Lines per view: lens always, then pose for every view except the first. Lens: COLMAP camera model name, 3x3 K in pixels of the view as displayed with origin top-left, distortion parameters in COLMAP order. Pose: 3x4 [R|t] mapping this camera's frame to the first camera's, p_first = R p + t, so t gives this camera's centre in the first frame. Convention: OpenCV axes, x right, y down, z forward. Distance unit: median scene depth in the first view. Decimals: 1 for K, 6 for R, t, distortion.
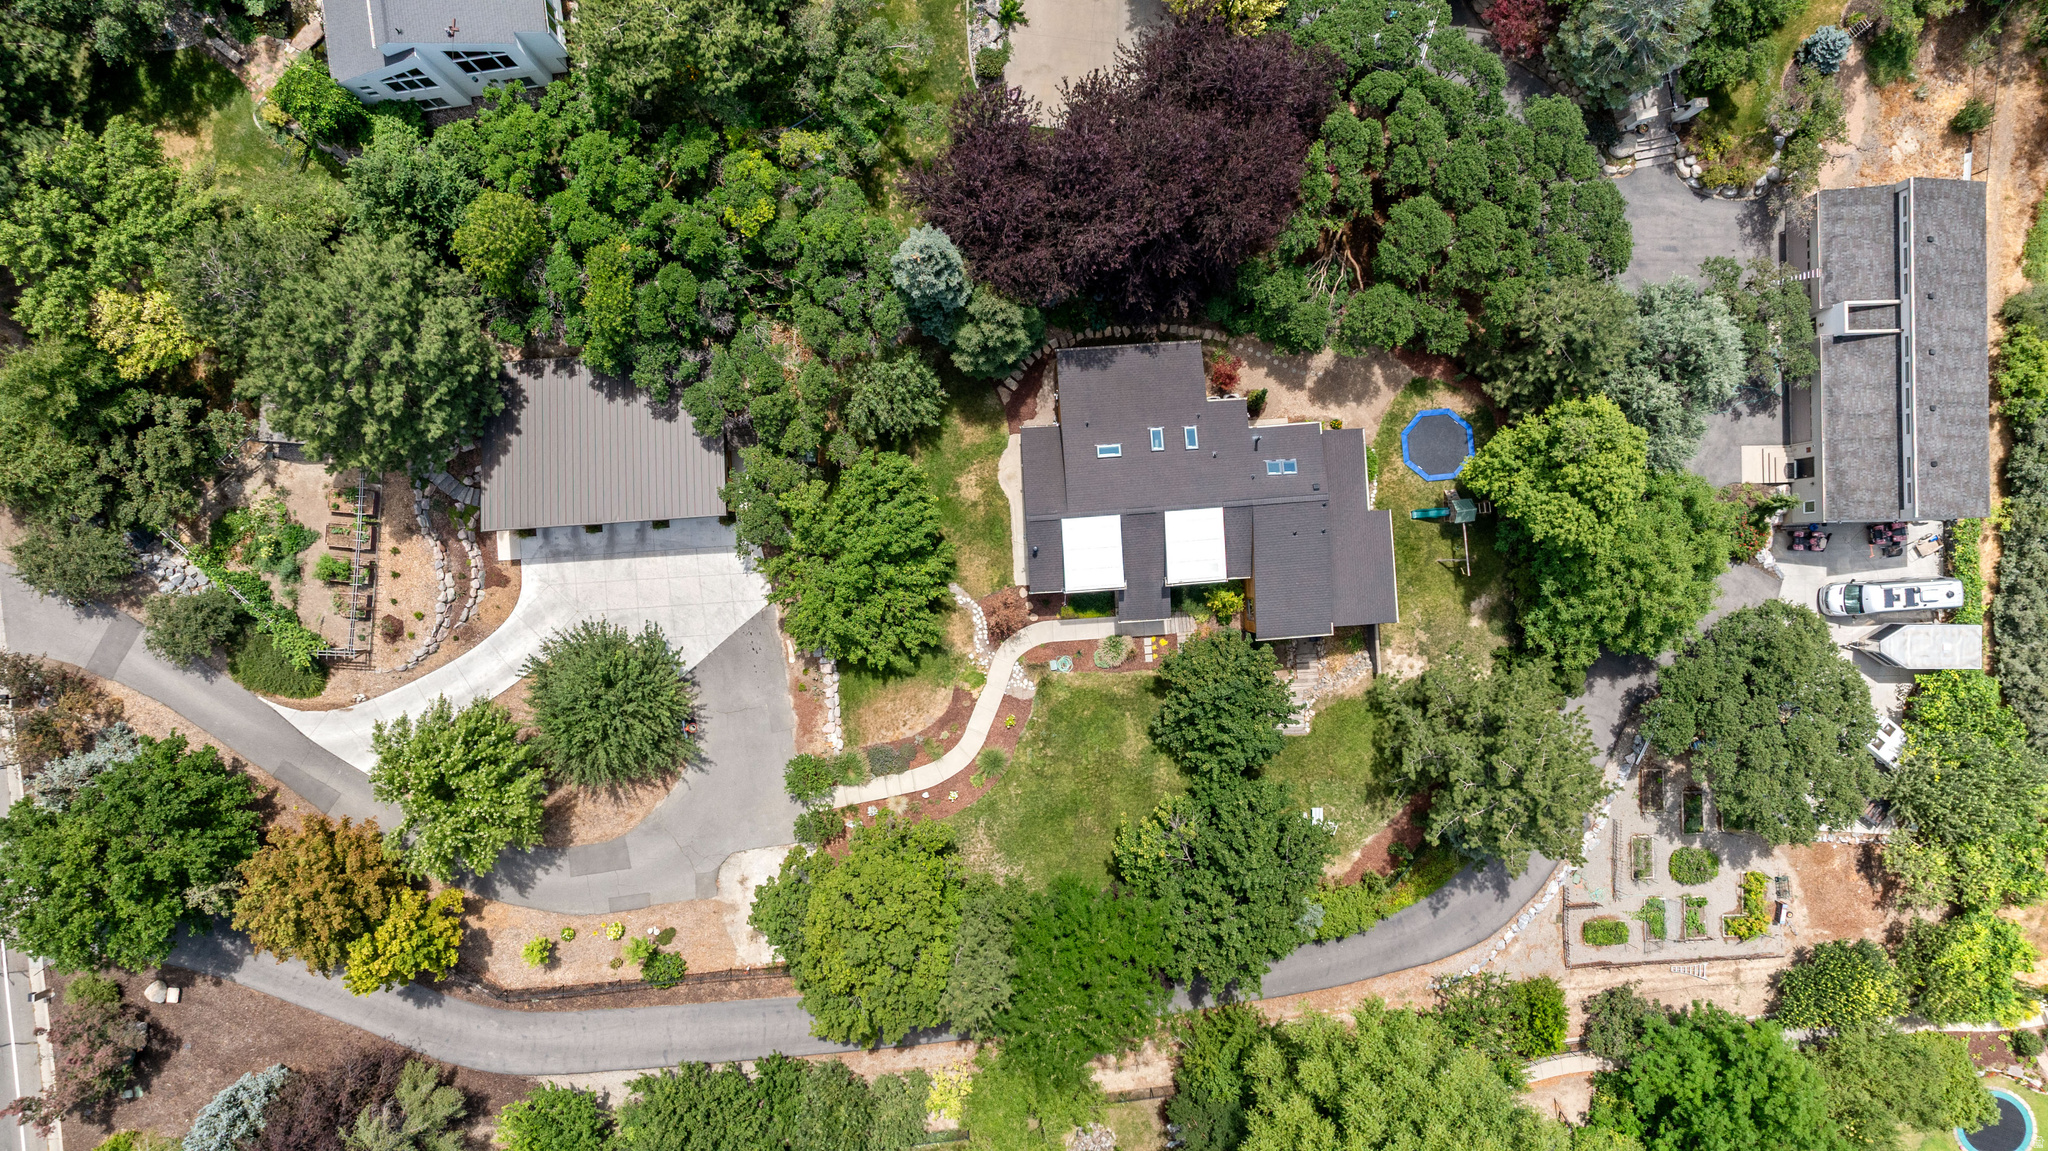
lens RADIAL K [[1475.4, 0, 1024.0], [0, 1475.4, 575.5], [0, 0, 1]] dist [-0.010276, -0.002880]
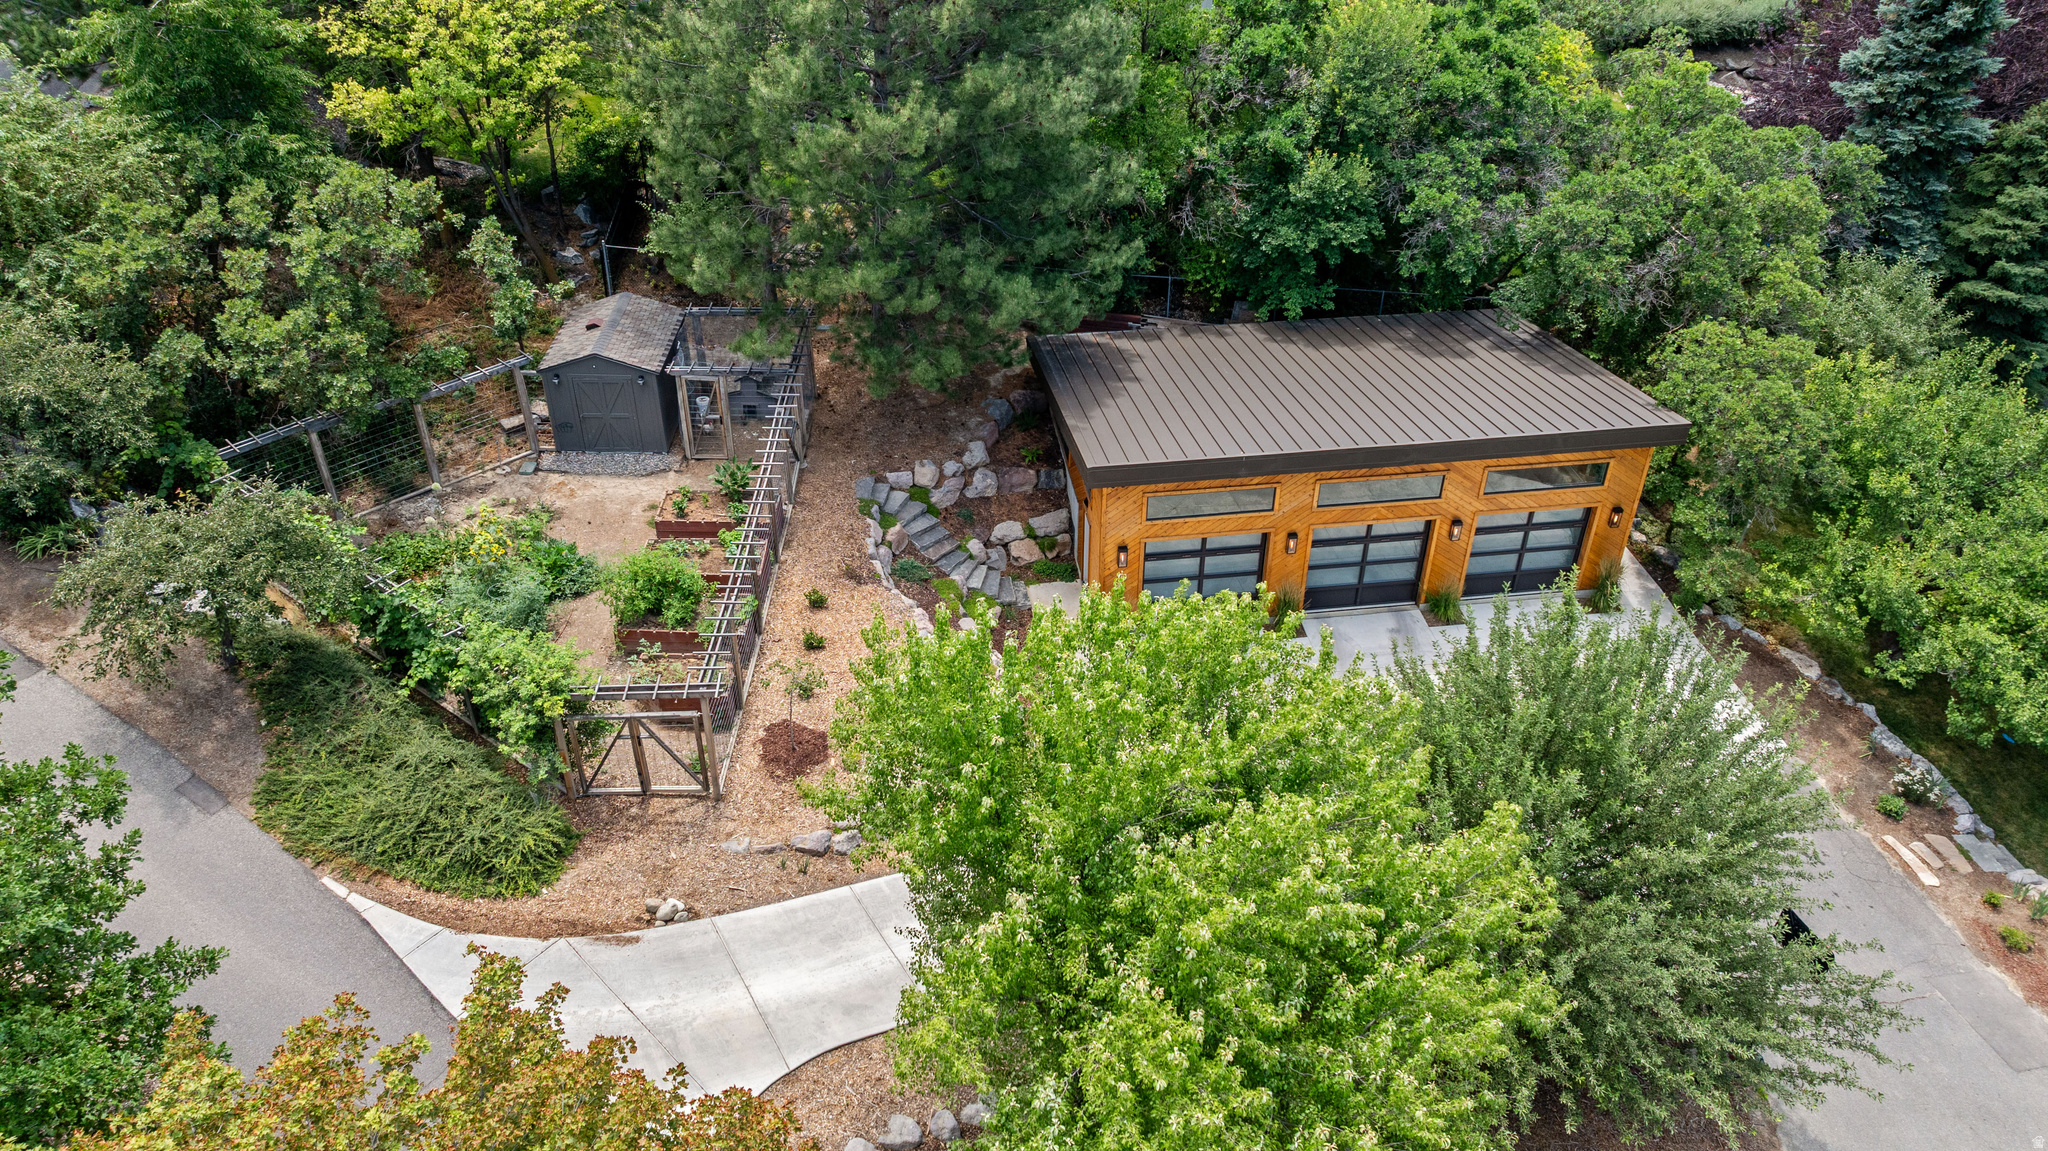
lens RADIAL K [[1430.9, 0, 1024.0], [0, 1430.9, 575.5], [0, 0, 1]] dist [-0.003504, -0.000811]
pose [[0.997864, -0.033449, 0.056111, -0.393178], [0.065134, 0.575040, -0.815528, 0.279705], [-0.004988, 0.817441, 0.575991, 0.781762]]
